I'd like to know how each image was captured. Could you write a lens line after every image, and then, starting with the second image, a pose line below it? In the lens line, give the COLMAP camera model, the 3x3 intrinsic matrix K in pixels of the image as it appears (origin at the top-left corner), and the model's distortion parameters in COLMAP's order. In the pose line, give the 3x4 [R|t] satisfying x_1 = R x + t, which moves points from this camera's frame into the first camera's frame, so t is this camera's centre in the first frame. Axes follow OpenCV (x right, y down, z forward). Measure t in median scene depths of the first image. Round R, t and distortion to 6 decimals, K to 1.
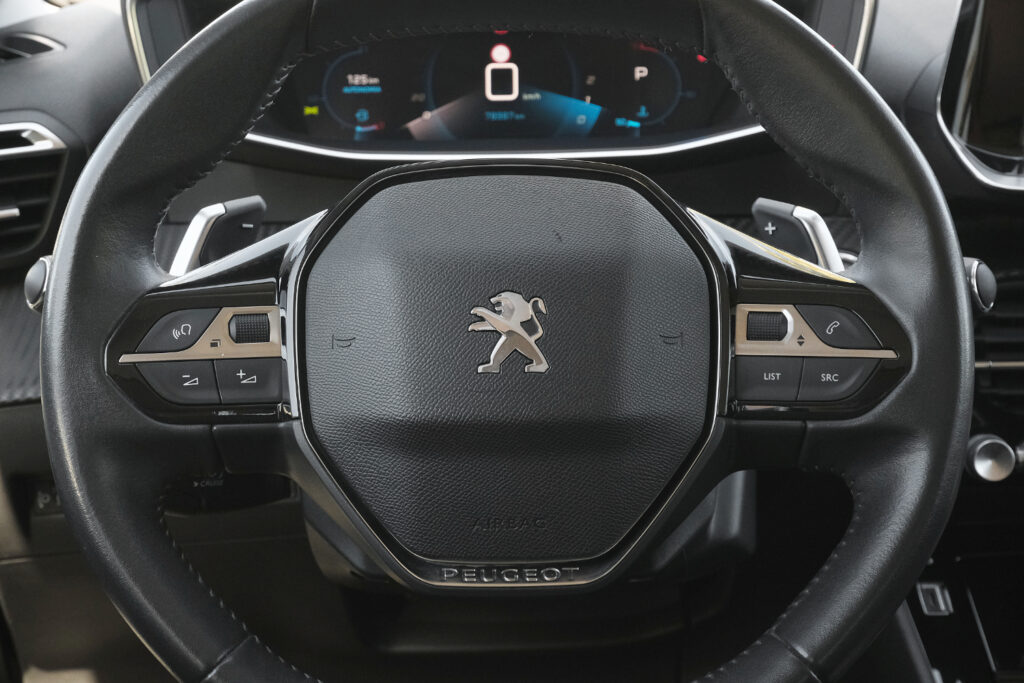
lens RADIAL K [[2019.9, 0, 515.8], [0, 2019.9, 352.4], [0, 0, 1]] dist [-0.100568, 0.000000]
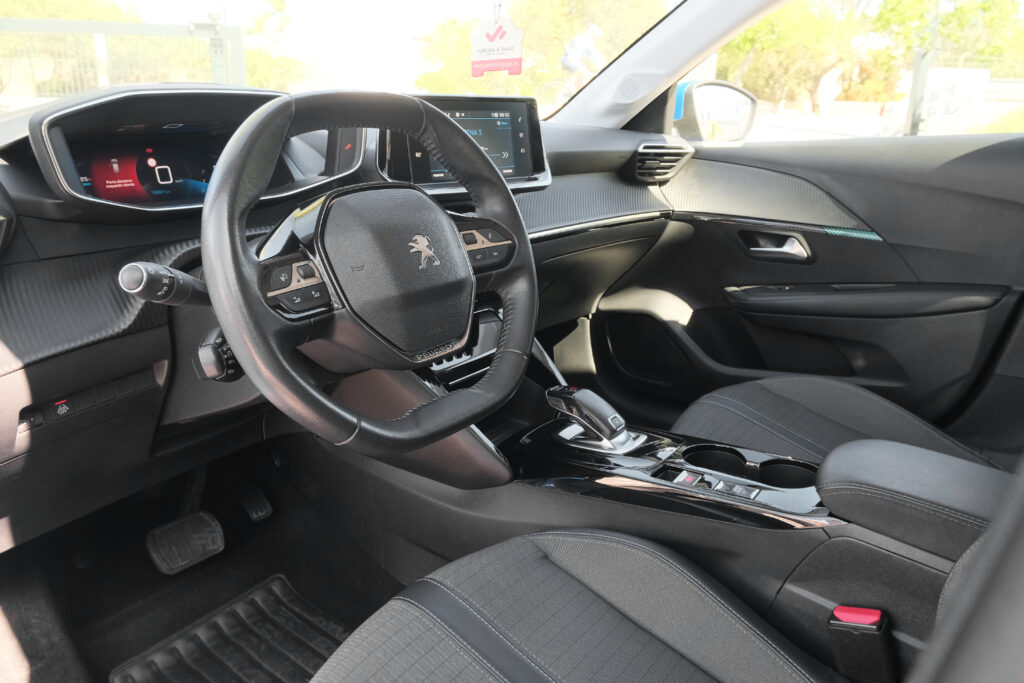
lens RADIAL K [[734.6, 0, 510.0], [0, 734.6, 339.0], [0, 0, 1]] dist [-0.002405, 0.000482]
pose [[0.621730, -0.228437, 0.749178, -0.579590], [0.190019, 0.971938, 0.138667, -0.009395], [-0.759832, 0.056145, 0.647691, 0.362568]]
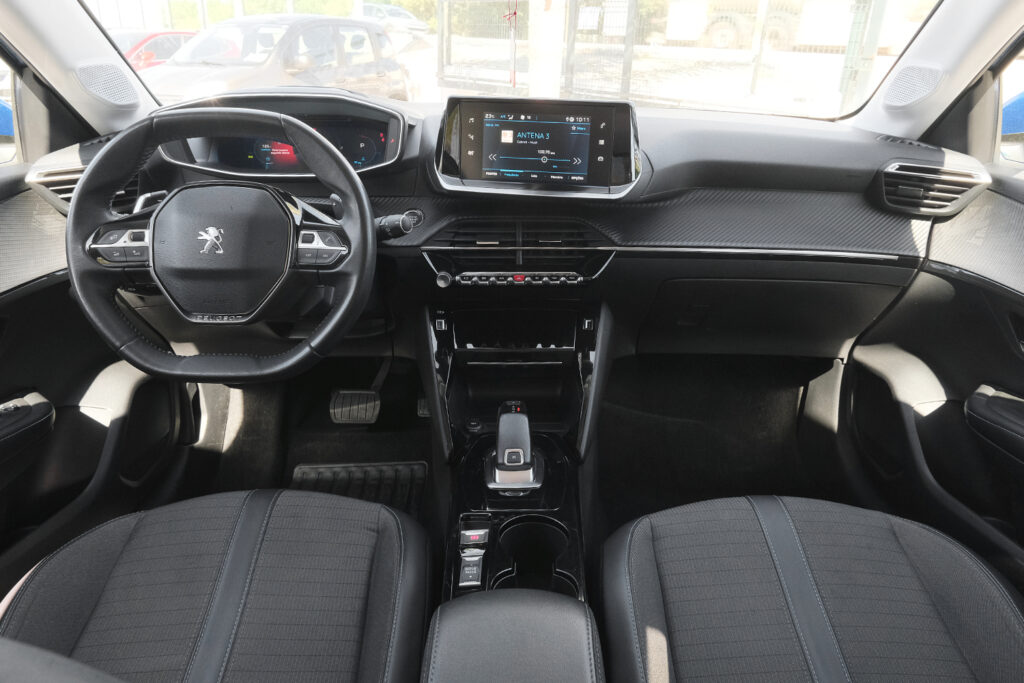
lens RADIAL K [[686.5, 0, 527.7], [0, 686.5, 334.4], [0, 0, 1]] dist [-0.008686, 0.001993]
pose [[0.999865, 0.015787, 0.004630, 0.457124], [-0.016309, 0.988182, 0.152413, -0.033419], [-0.002170, -0.152467, 0.988306, -0.050045]]
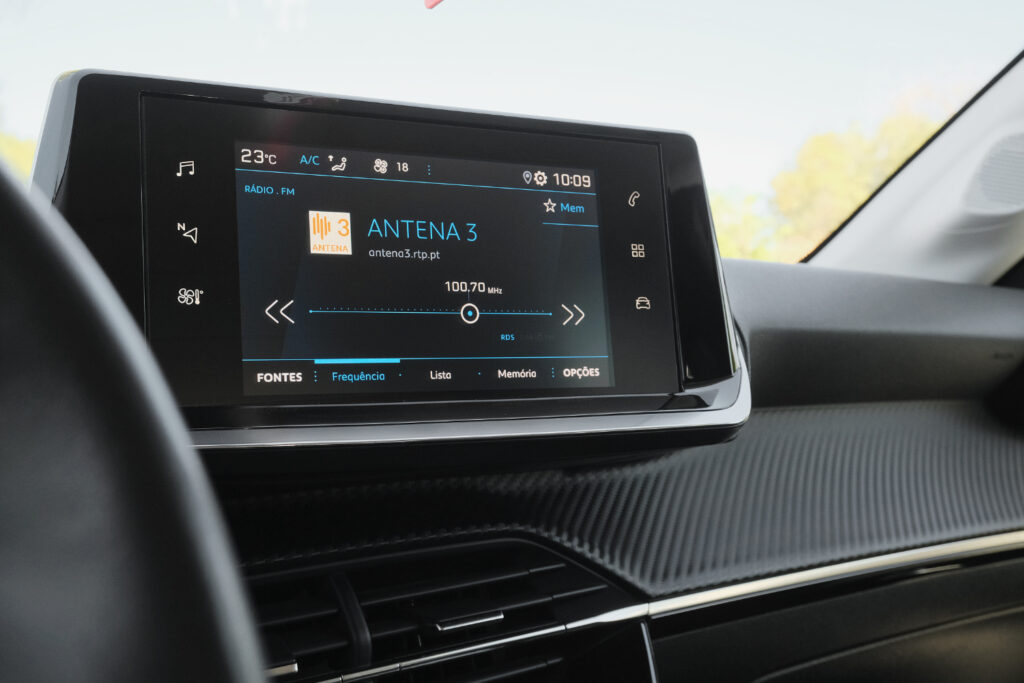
lens RADIAL K [[1195.4, 0, 518.5], [0, 1195.4, 337.6], [0, 0, 1]] dist [-0.030539, 0.000000]
pose [[0.775936, -0.003871, 0.630799, 0.125793], [0.156145, 0.970041, -0.186118, -0.033386], [-0.611181, 0.242912, 0.753294, 0.802231]]
